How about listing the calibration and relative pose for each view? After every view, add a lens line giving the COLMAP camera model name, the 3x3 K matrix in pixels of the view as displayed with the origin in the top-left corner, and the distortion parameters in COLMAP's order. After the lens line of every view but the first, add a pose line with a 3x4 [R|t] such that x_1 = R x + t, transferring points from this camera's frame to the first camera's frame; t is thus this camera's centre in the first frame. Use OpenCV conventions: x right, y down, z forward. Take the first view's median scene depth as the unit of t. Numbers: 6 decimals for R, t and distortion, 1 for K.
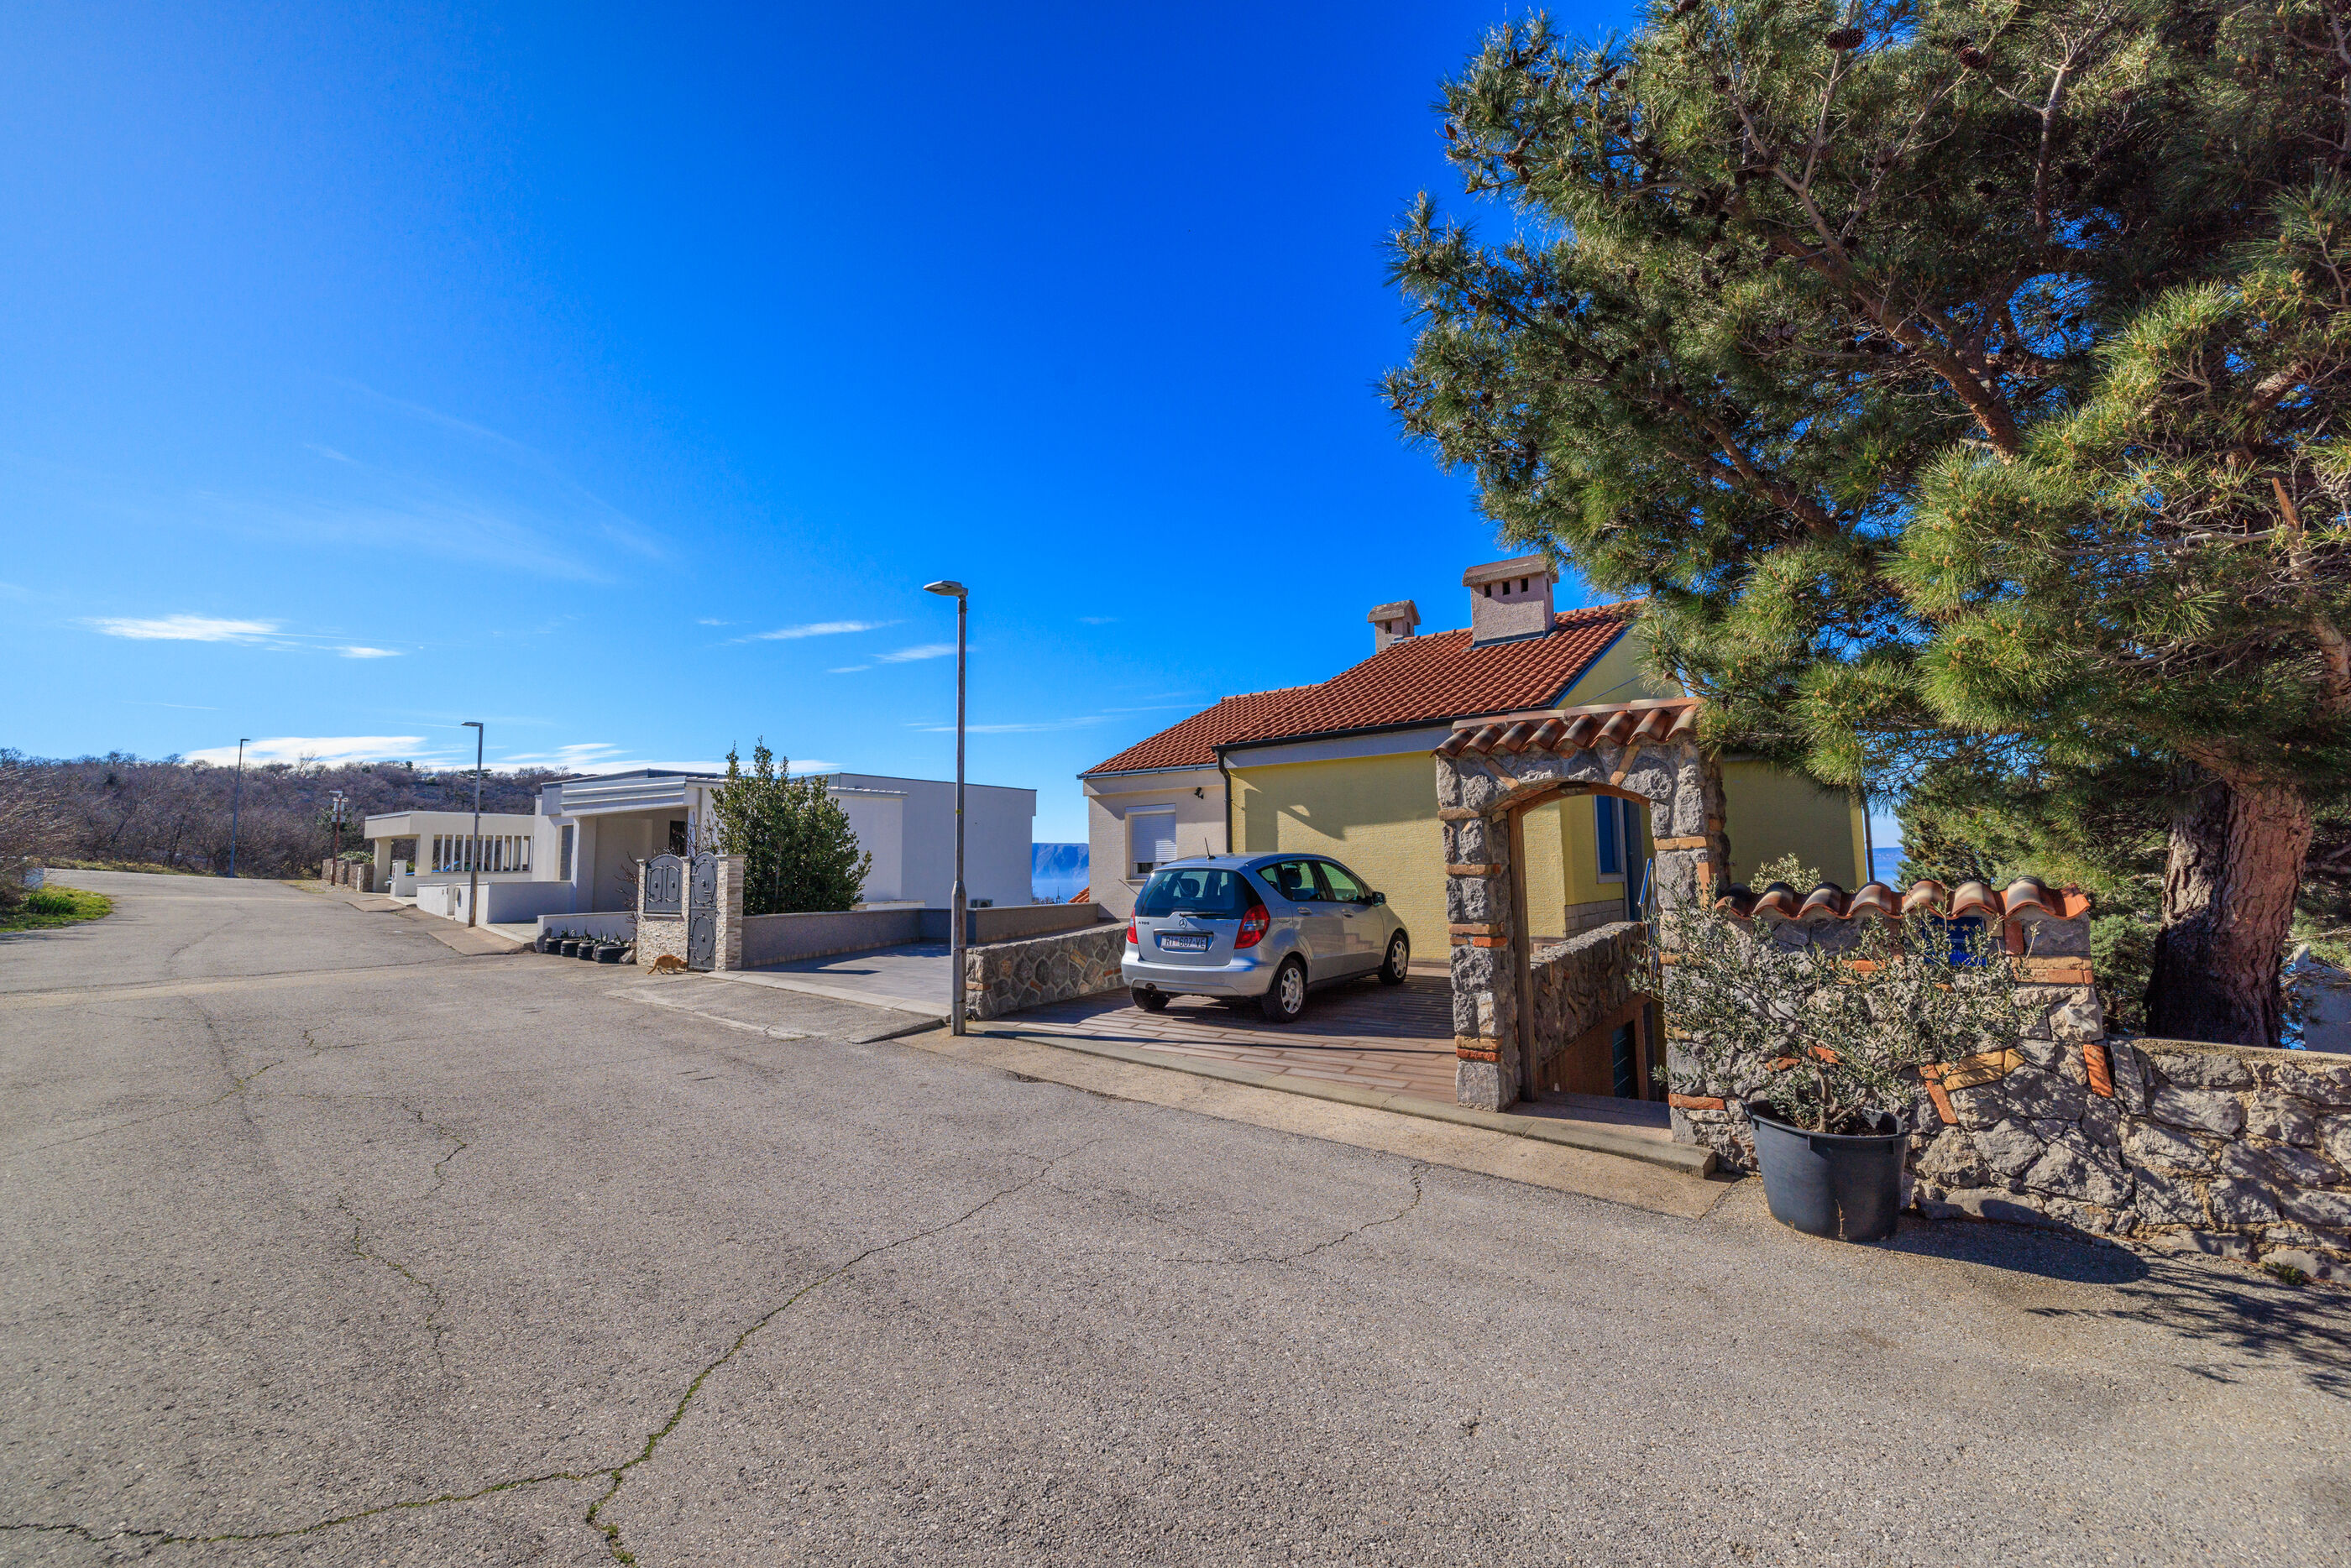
lens RADIAL K [[1002.7, 0, 1159.5], [0, 1002.7, 781.9], [0, 0, 1]] dist [0.003323, -0.000582]
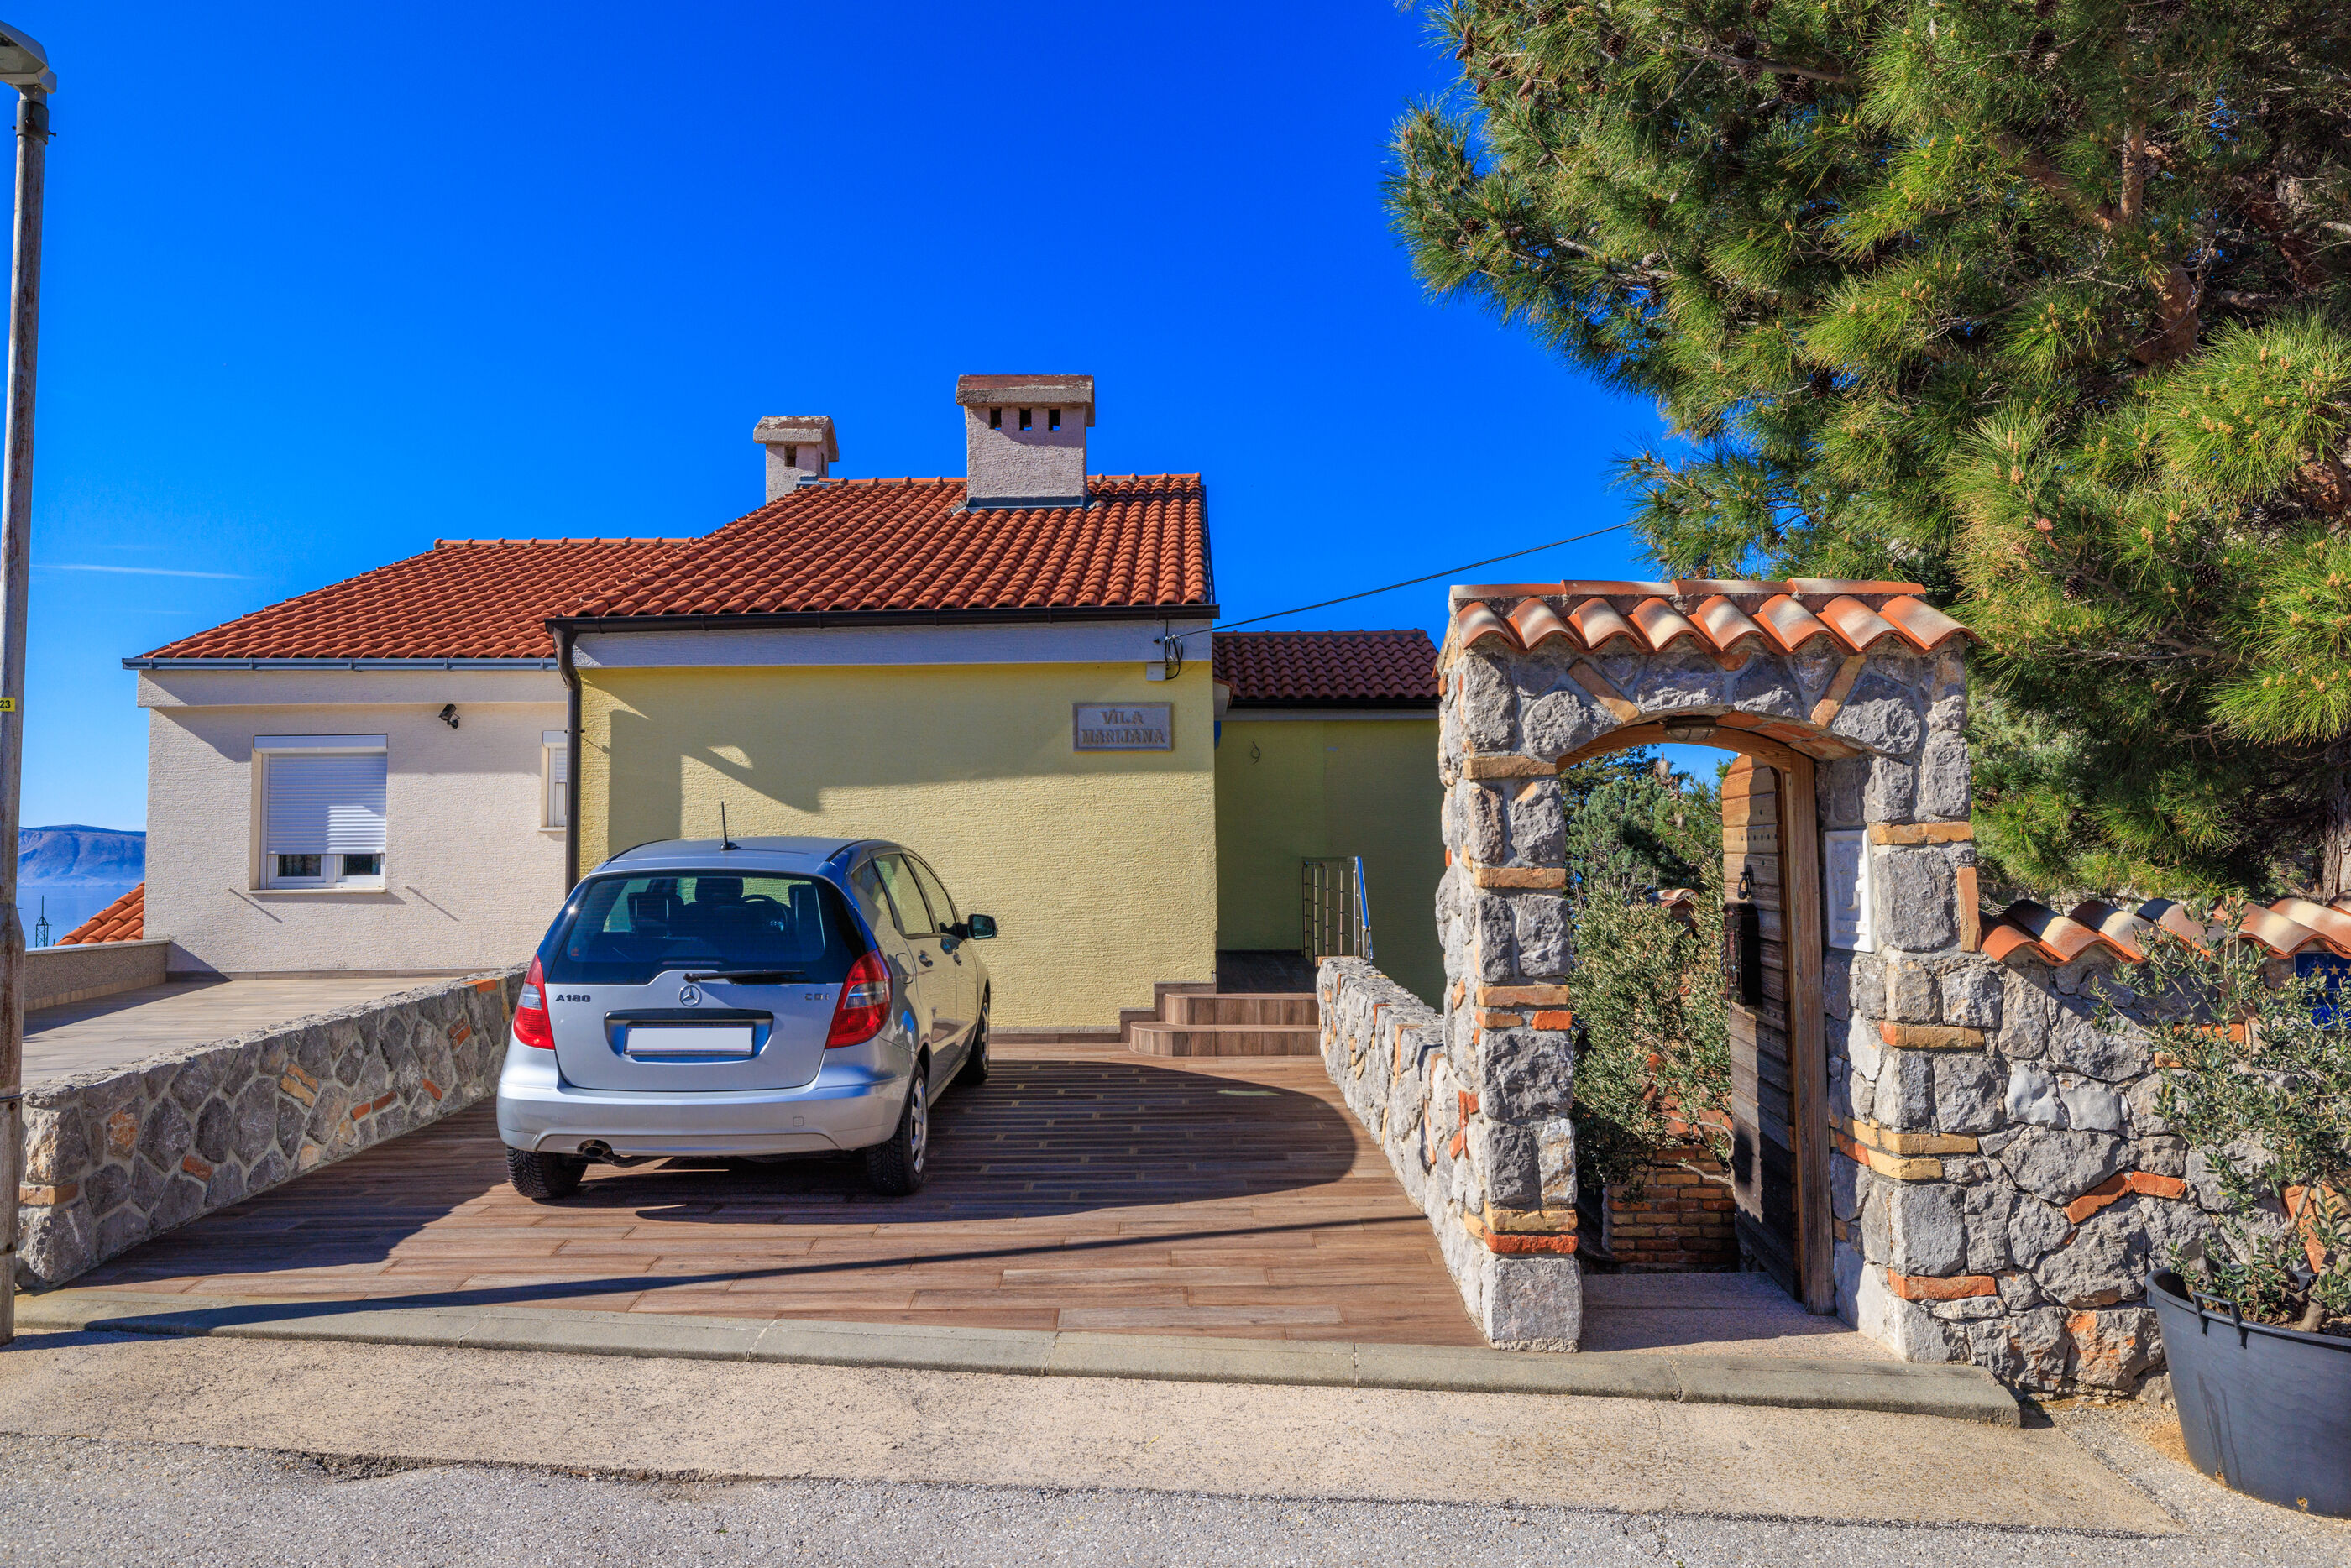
lens RADIAL K [[1444.3, 0, 1193.6], [0, 1444.3, 787.5], [0, 0, 1]] dist [-0.002430, 0.000113]
pose [[0.791244, 0.037693, 0.610337, -0.184011], [-0.057273, 0.998279, 0.012598, 0.029219], [-0.608812, -0.044924, 0.792042, 0.364211]]
